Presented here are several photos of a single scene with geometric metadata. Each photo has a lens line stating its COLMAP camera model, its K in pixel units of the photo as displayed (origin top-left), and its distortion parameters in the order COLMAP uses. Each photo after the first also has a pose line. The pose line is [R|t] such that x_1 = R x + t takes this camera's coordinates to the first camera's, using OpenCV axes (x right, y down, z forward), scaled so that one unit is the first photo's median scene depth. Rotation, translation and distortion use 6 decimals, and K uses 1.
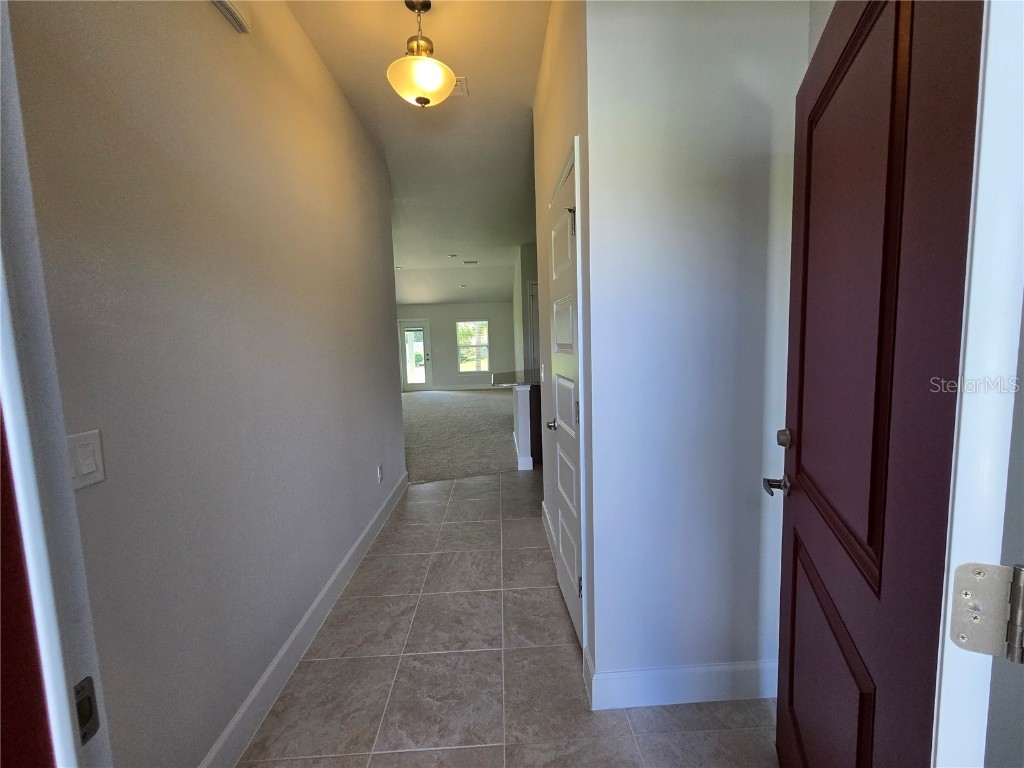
lens RADIAL K [[424.0, 0, 513.7], [0, 424.0, 381.0], [0, 0, 1]] dist [-0.003920, 0.003378]
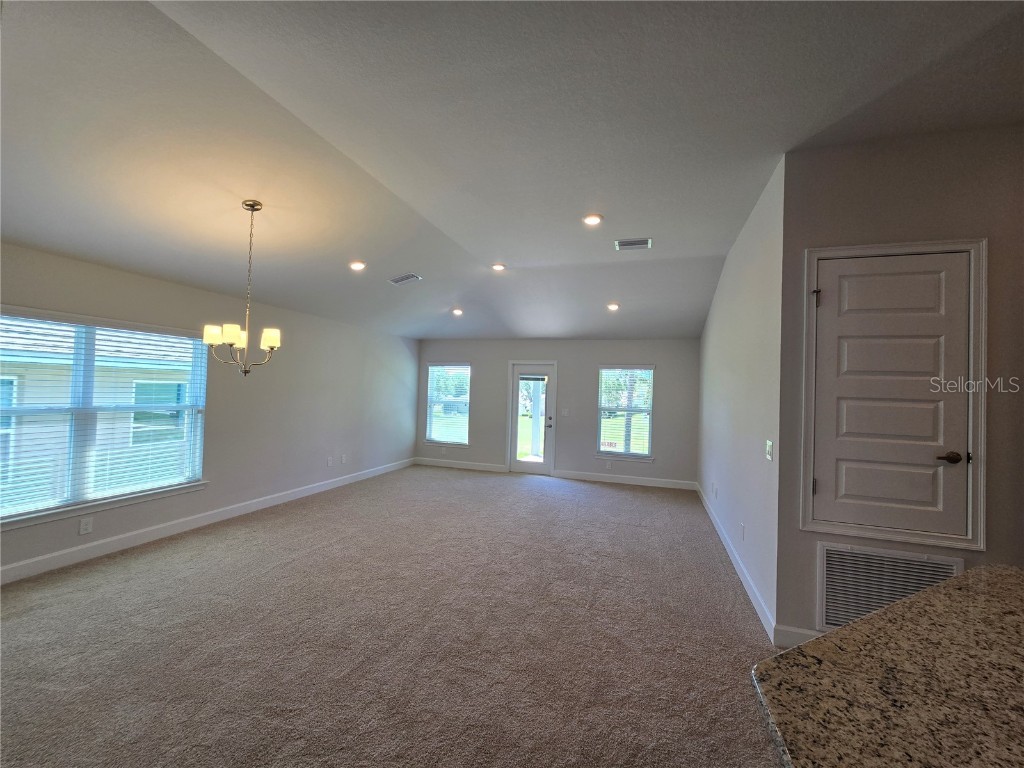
lens RADIAL K [[424.0, 0, 509.8], [0, 424.0, 383.4], [0, 0, 1]] dist [-0.003920, 0.003378]
pose [[0.936024, 0.055570, -0.347522, -0.040670], [-0.096455, 0.990152, -0.101465, -0.042634], [0.338462, 0.128493, 0.932166, 0.380623]]
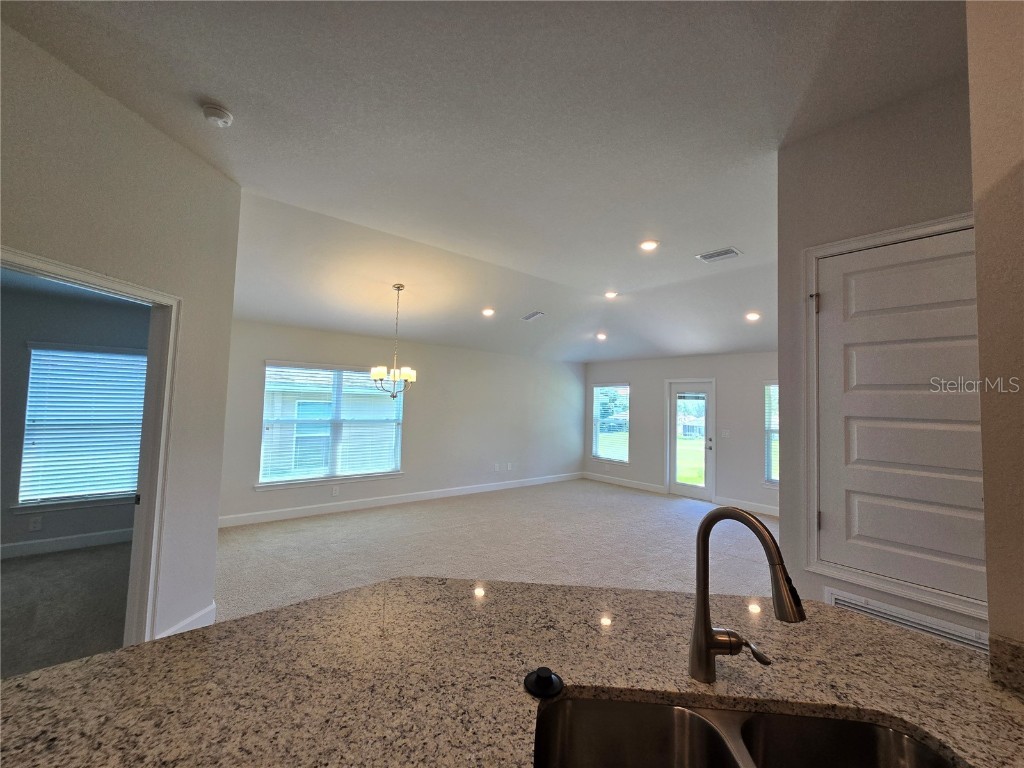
lens RADIAL K [[424.0, 0, 510.7], [0, 424.0, 381.7], [0, 0, 1]] dist [-0.003920, 0.003378]
pose [[0.607437, 0.009011, -0.794316, 0.098714], [-0.128016, 0.987976, -0.086690, -0.054302], [0.783984, 0.154345, 0.601287, 0.414726]]
